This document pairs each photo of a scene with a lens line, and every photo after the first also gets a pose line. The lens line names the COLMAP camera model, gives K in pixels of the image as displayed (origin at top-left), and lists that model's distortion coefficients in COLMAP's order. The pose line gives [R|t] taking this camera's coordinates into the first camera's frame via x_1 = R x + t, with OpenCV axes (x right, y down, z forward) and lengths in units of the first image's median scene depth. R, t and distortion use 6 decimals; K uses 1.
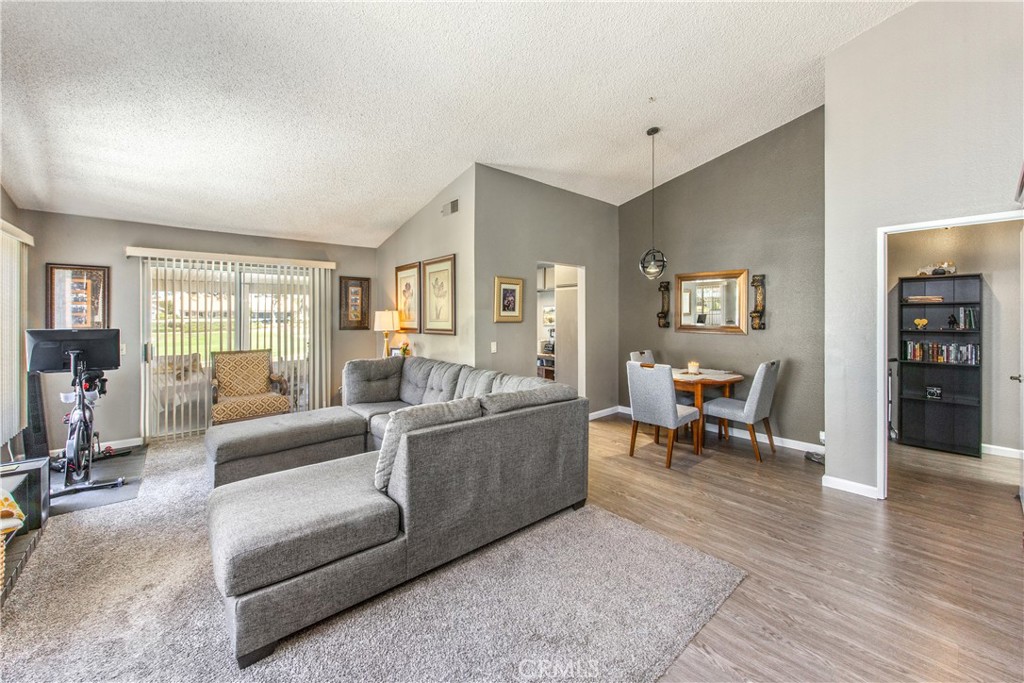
lens RADIAL K [[385.1, 0, 552.8], [0, 385.1, 315.9], [0, 0, 1]] dist [0.000063, -0.000006]
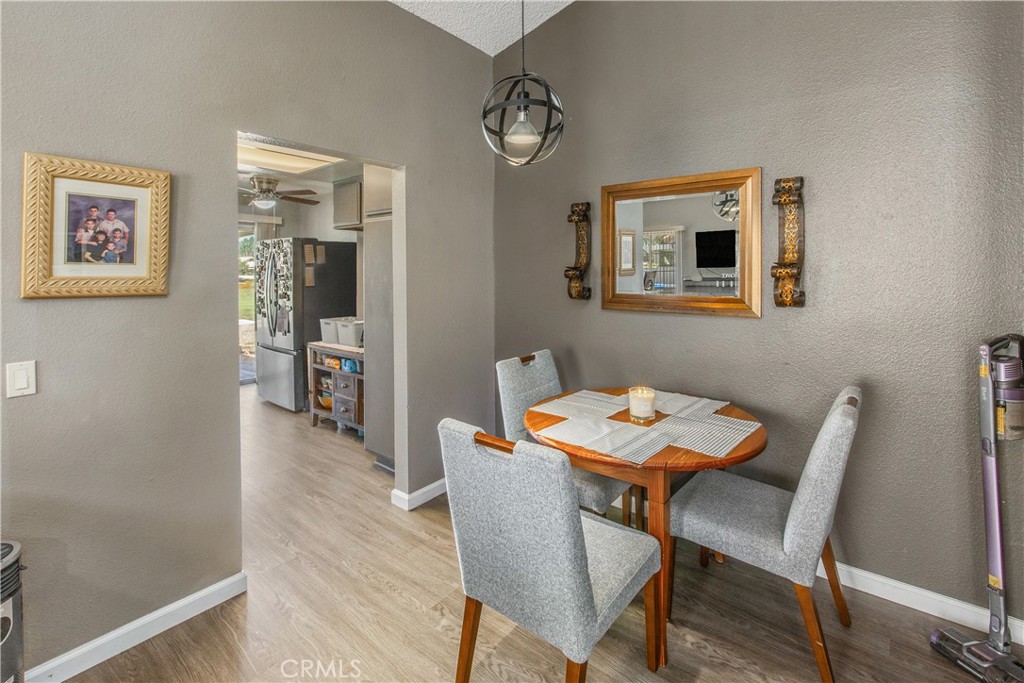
lens RADIAL K [[474.5, 0, 506.7], [0, 474.5, 268.6], [0, 0, 1]] dist [-0.000931, -0.000168]
pose [[0.996737, -0.002853, 0.080668, 0.177846], [0.003736, 0.999935, -0.010793, -0.001757], [-0.080632, 0.011059, 0.996683, 0.496370]]
